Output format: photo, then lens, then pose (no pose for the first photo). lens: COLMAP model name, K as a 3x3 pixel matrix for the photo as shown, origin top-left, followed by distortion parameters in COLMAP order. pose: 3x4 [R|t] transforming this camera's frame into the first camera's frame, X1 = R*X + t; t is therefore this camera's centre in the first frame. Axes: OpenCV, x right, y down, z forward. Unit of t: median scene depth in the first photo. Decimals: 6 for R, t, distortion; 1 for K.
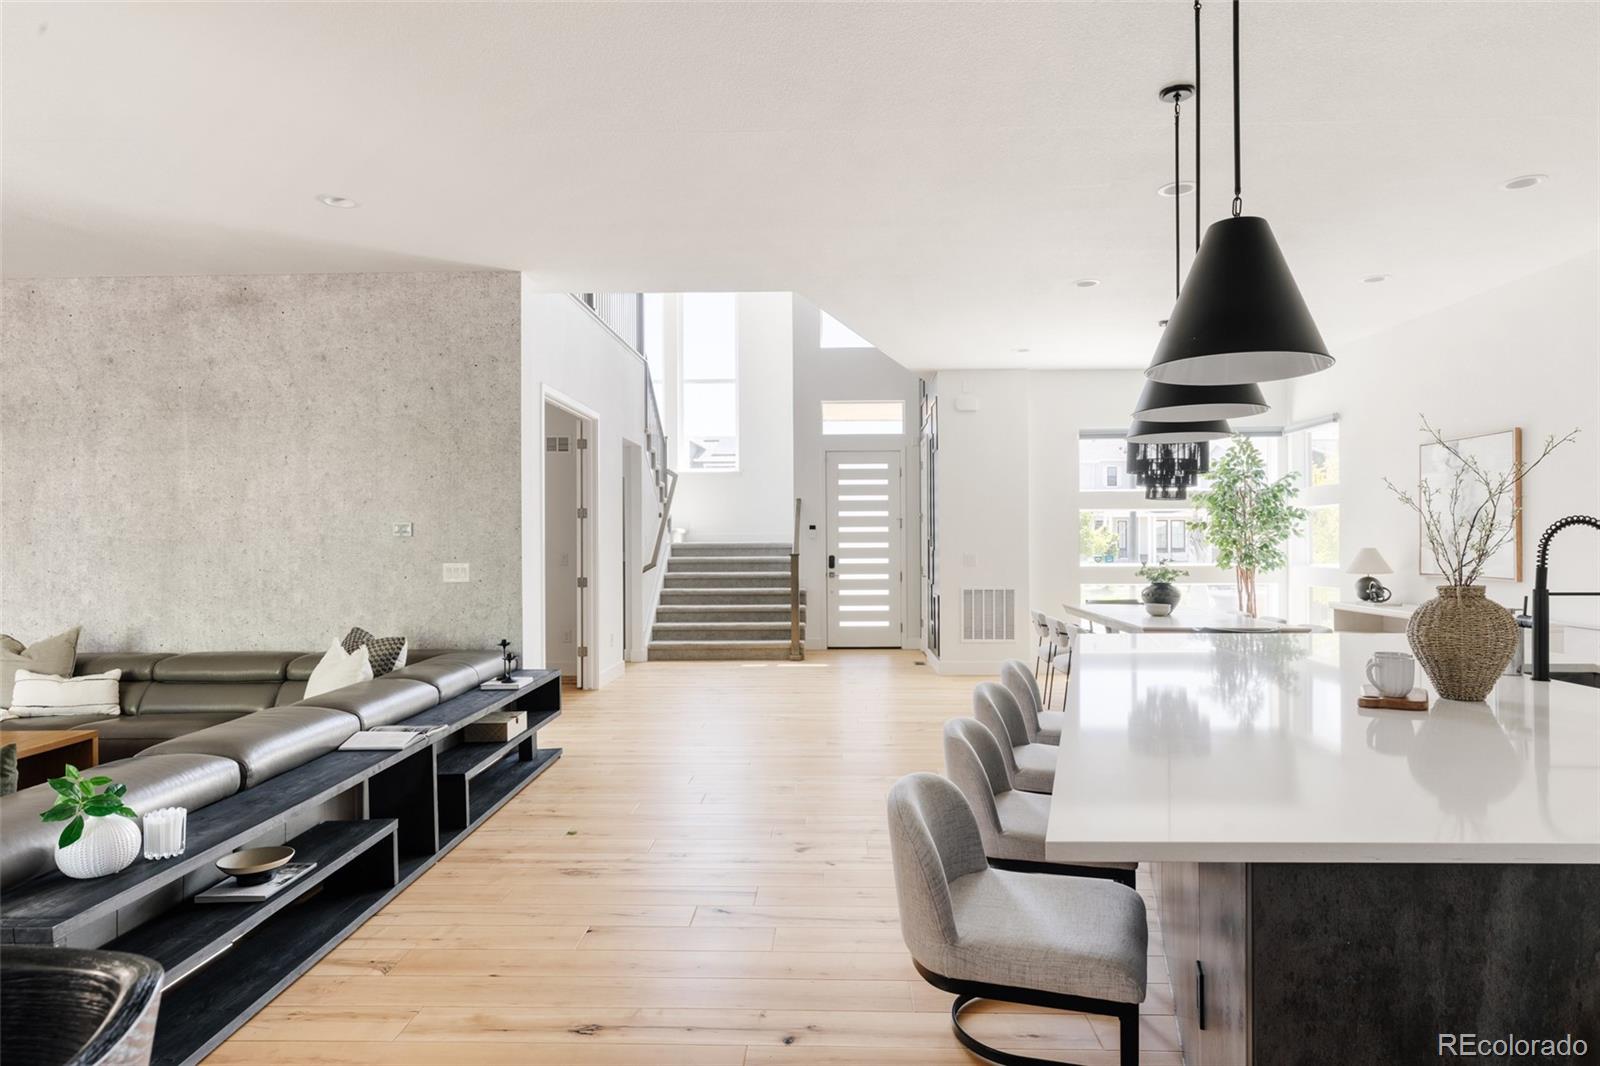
lens RADIAL K [[954.8, 0, 808.1], [0, 954.8, 539.3], [0, 0, 1]] dist [0.006102, -0.000332]
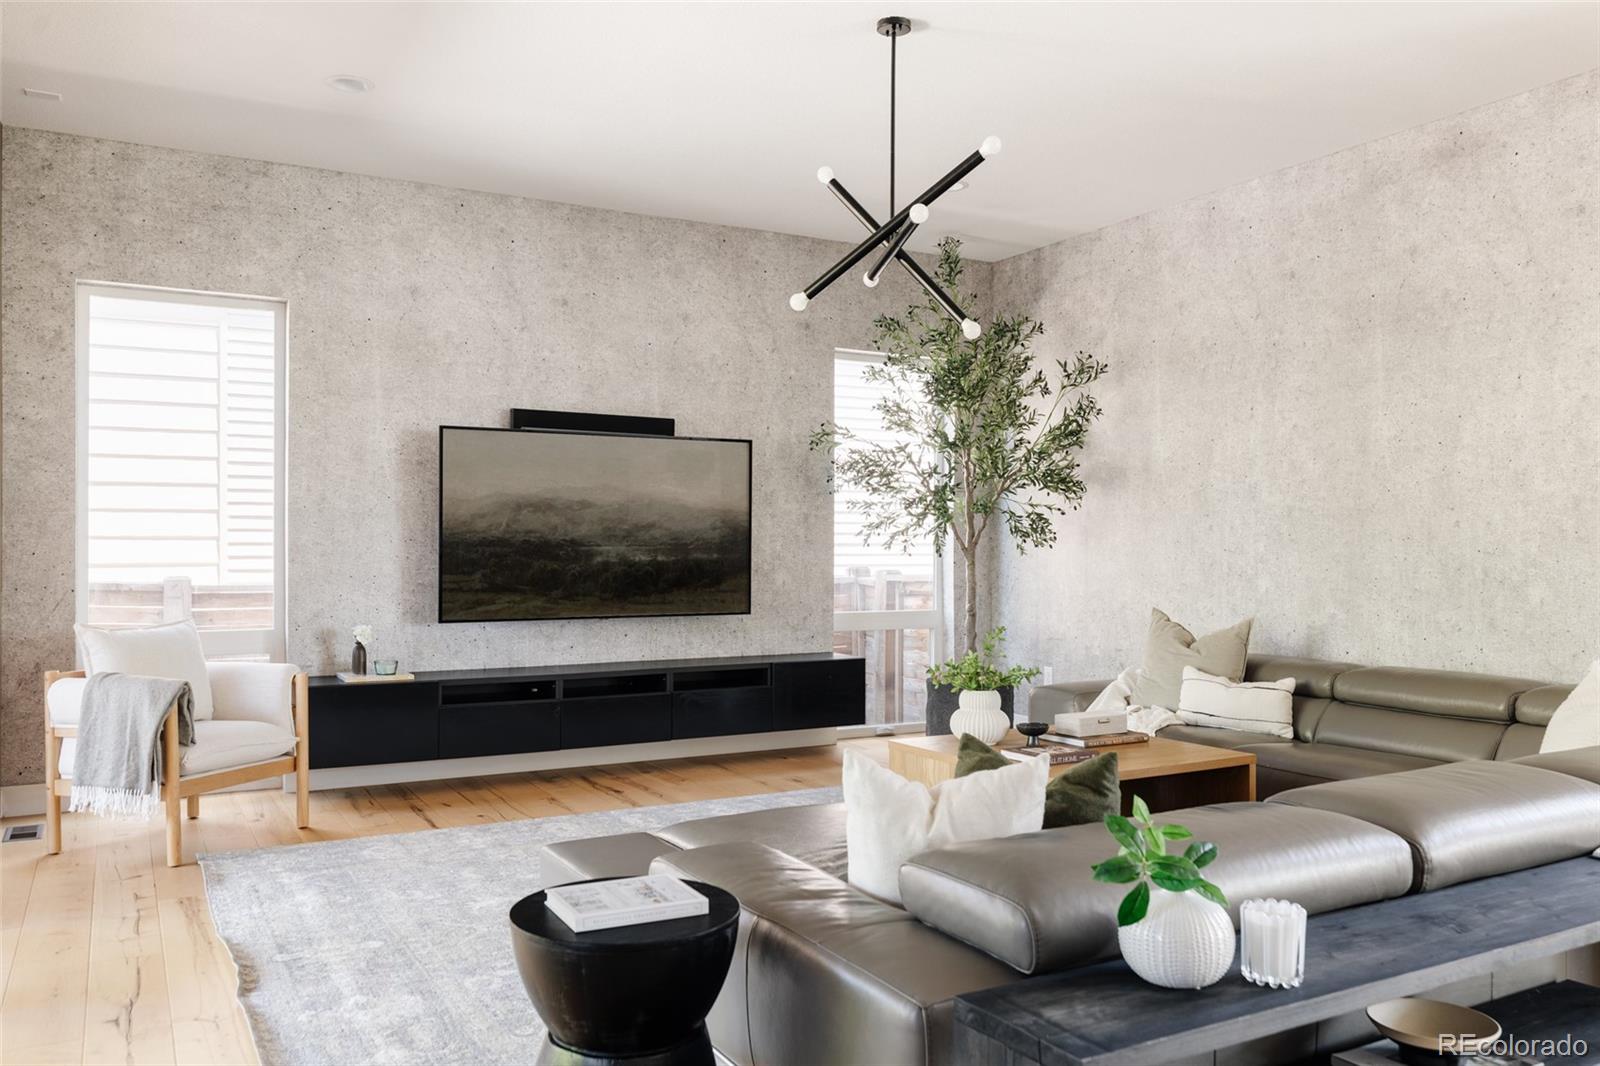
lens RADIAL K [[1260.3, 0, 802.4], [0, 1260.3, 547.1], [0, 0, 1]] dist [0.001141, -0.015403]
pose [[0.516460, 0.009779, -0.856255, -0.072798], [-0.006094, 0.999951, 0.007744, 0.027245], [0.856290, 0.001218, 0.516495, 0.158764]]
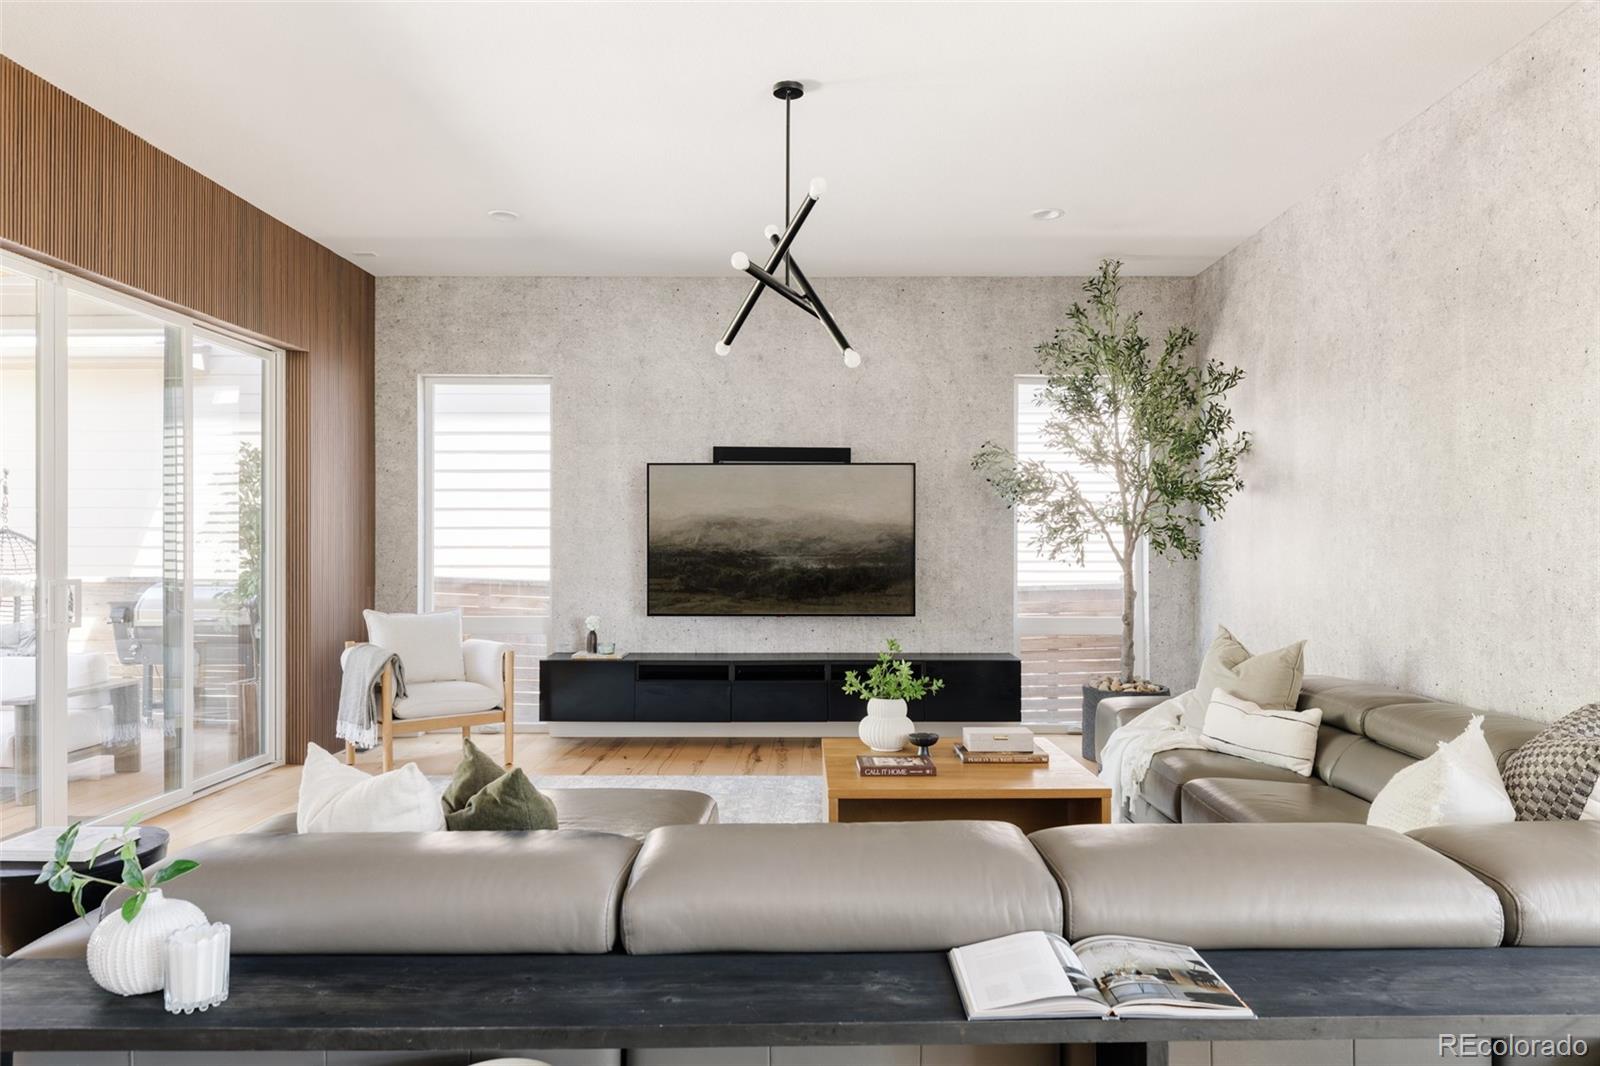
lens RADIAL K [[1037.7, 0, 799.0], [0, 1037.7, 542.1], [0, 0, 1]] dist [-0.001779, 0.001090]
pose [[0.028137, 0.003732, -0.999597, -0.003185], [-0.001064, 0.999993, 0.003704, 0.015936], [0.999604, 0.000959, 0.028140, 0.605069]]
